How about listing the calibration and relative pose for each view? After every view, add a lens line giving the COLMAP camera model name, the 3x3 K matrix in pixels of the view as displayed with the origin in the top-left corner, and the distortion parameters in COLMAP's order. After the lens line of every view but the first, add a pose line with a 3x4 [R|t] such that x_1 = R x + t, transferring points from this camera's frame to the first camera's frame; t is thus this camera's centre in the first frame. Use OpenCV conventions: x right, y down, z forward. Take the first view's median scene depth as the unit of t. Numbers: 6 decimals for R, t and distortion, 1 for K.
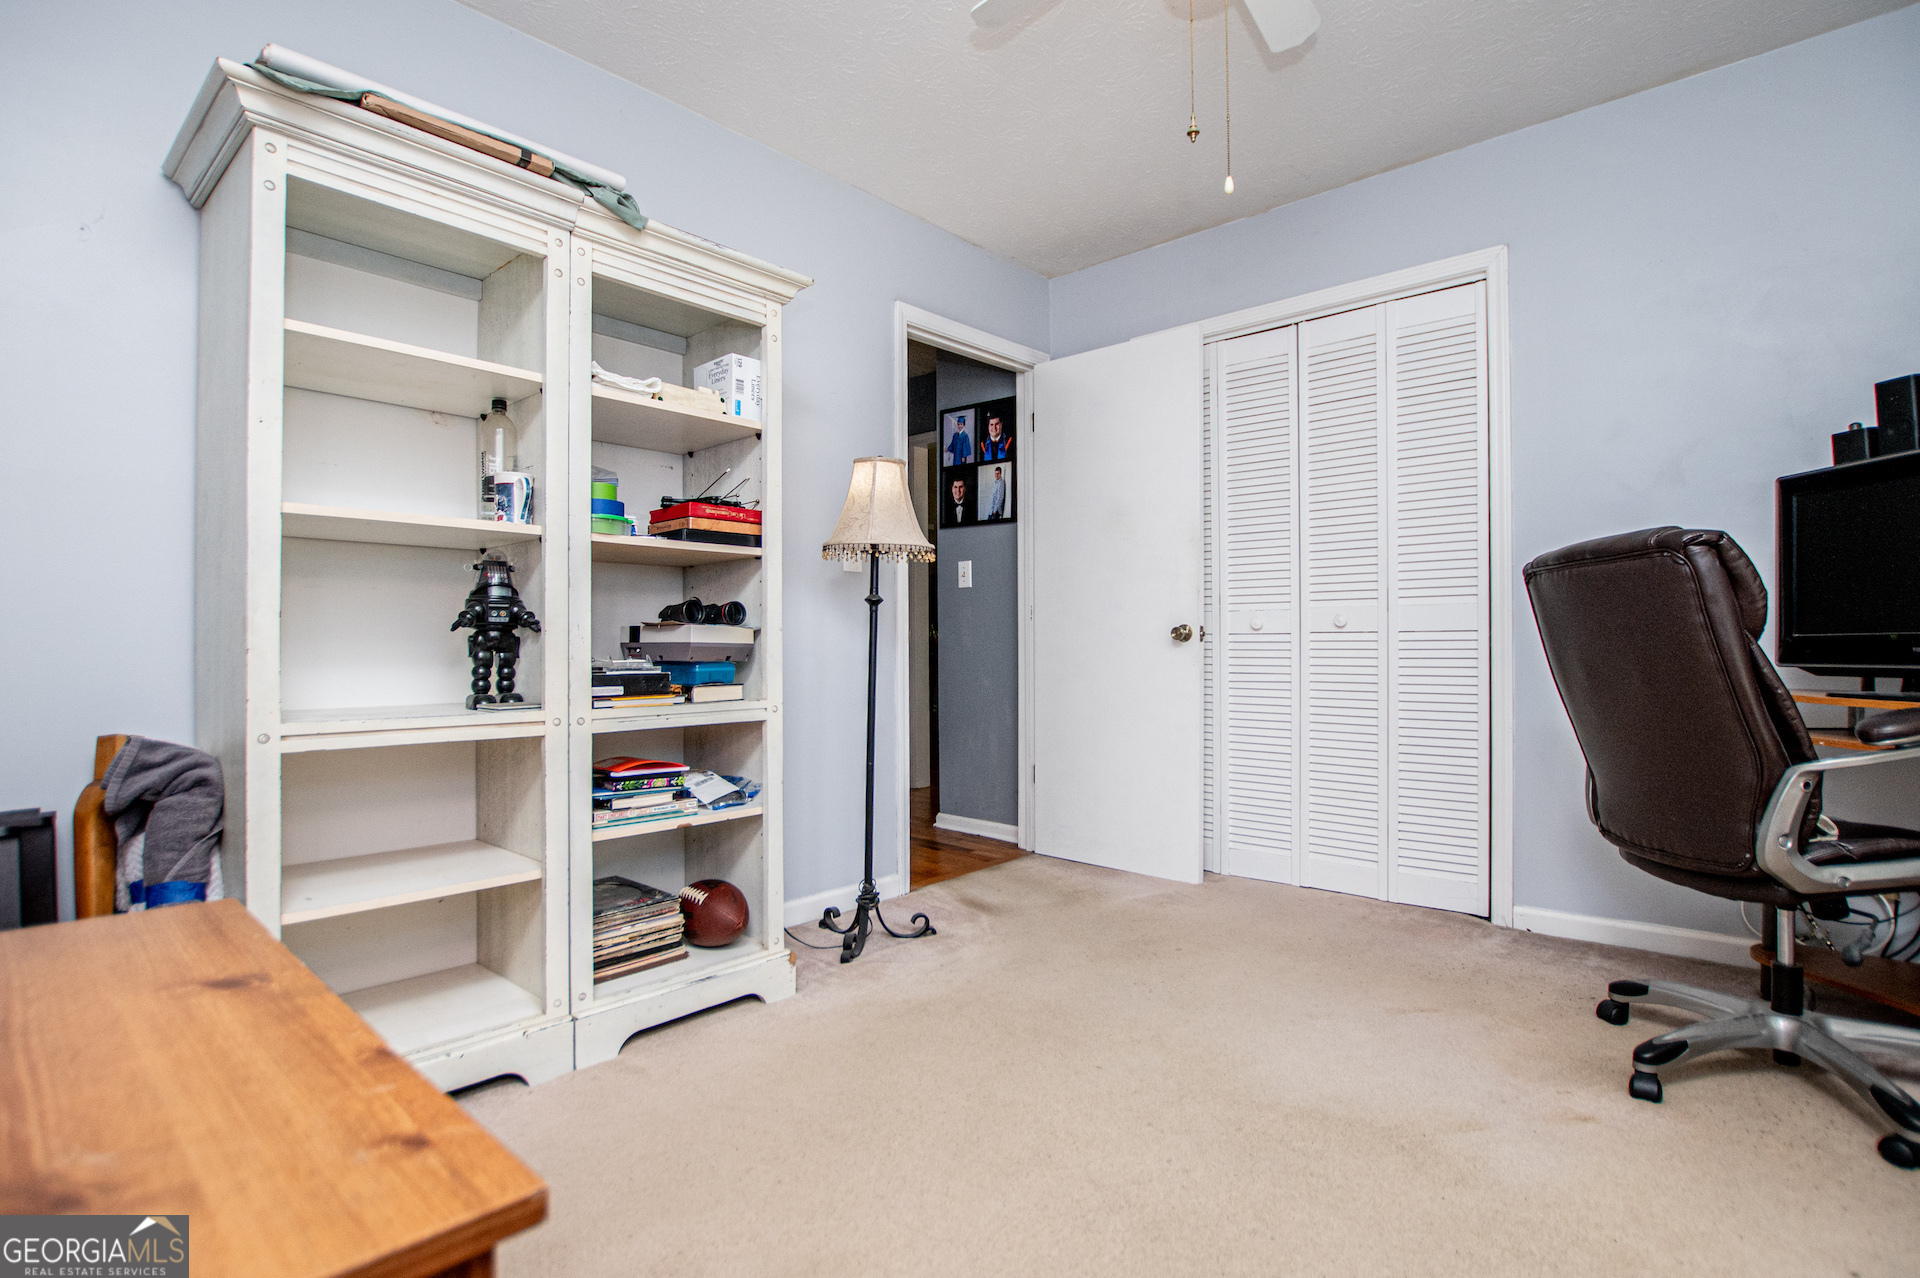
lens RADIAL K [[847.0, 0, 968.5], [0, 847.0, 641.7], [0, 0, 1]] dist [-0.029527, 0.001535]
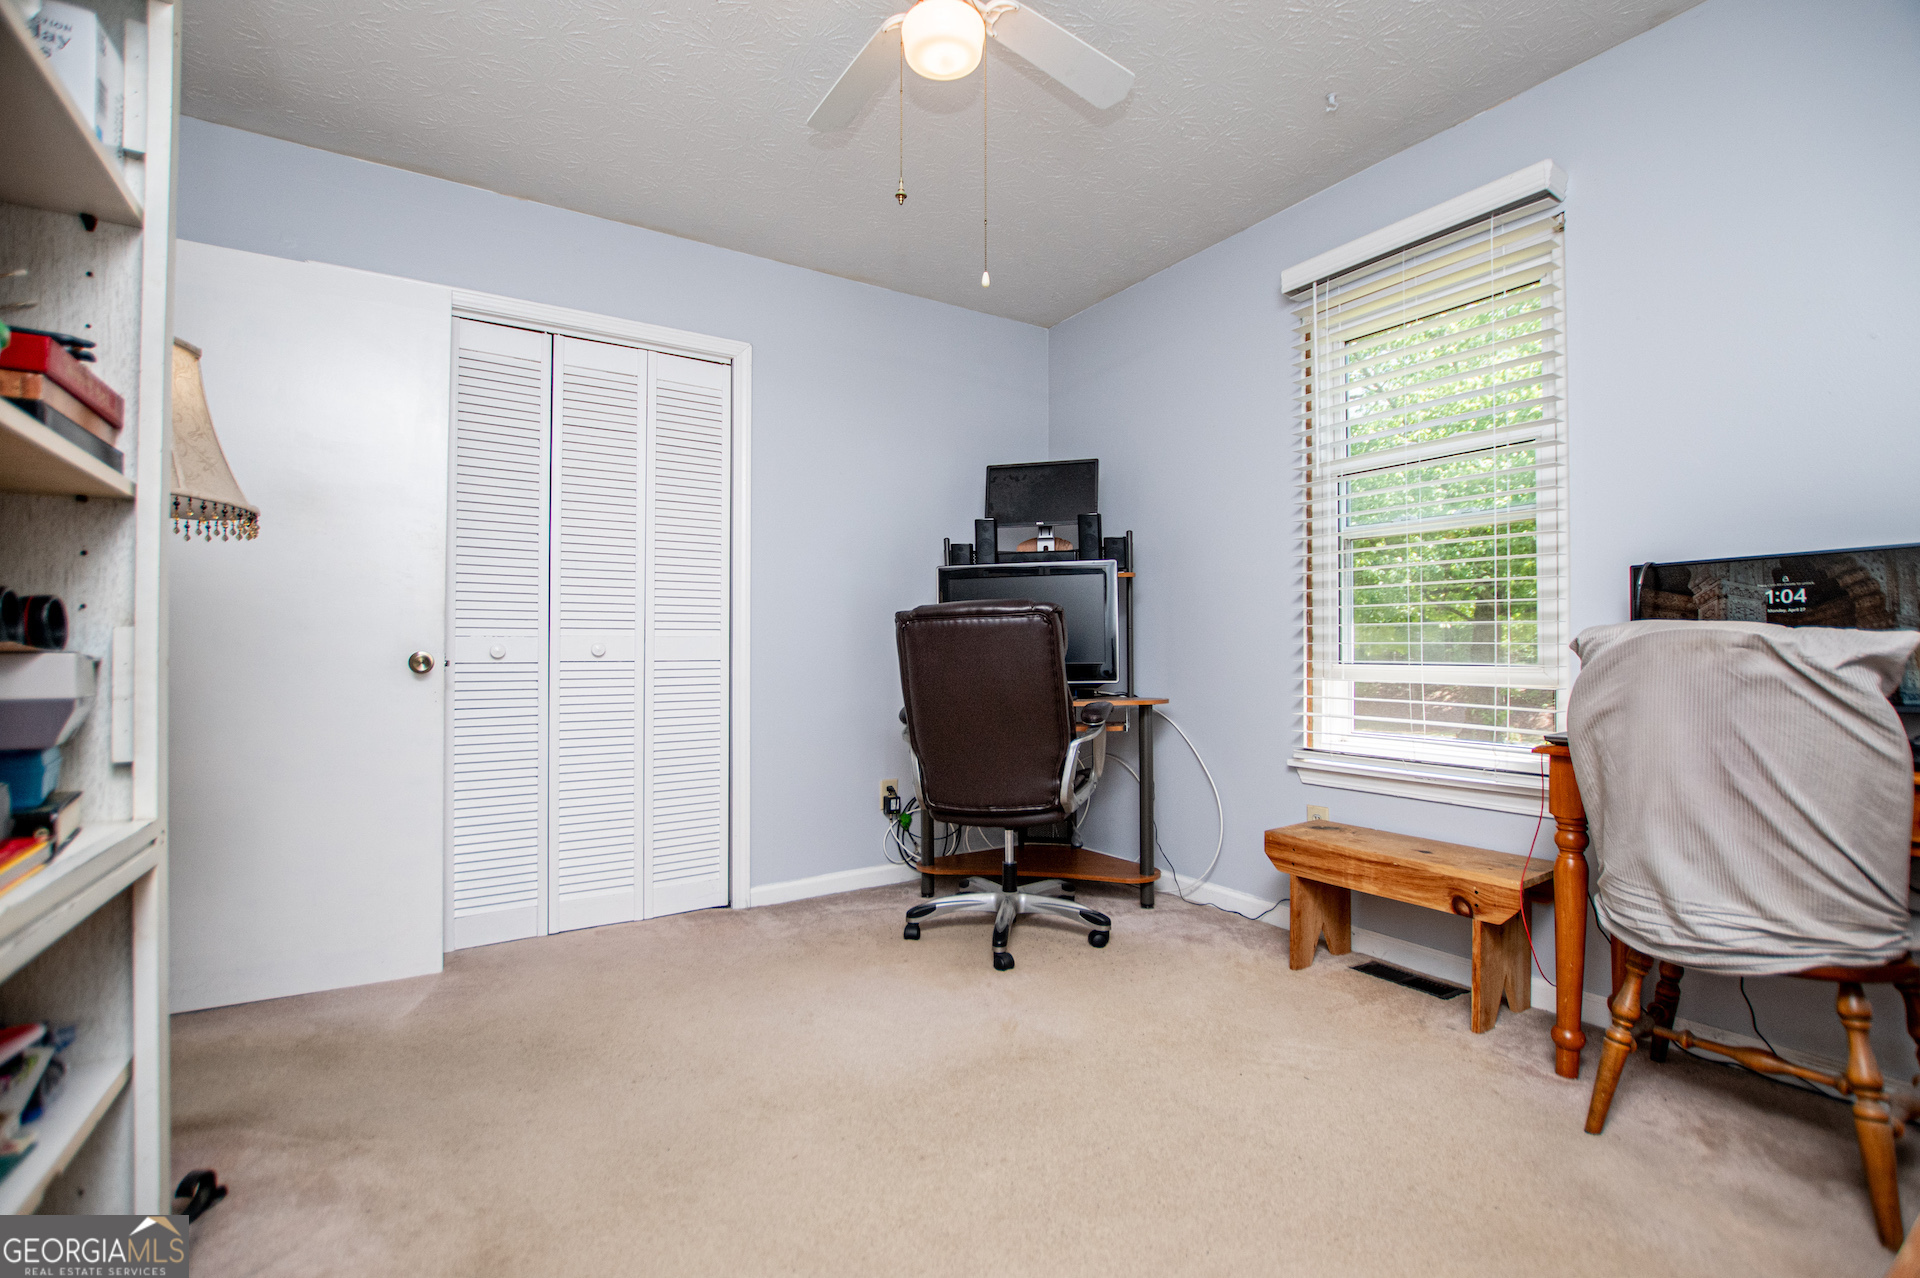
lens RADIAL K [[830.2, 0, 908.0], [0, 830.2, 642.6], [0, 0, 1]] dist [-0.030204, 0.000088]
pose [[0.320481, 0.020732, 0.947028, -0.406560], [0.004575, 0.999715, -0.023434, -0.010258], [-0.947244, 0.011843, 0.320295, 0.385000]]
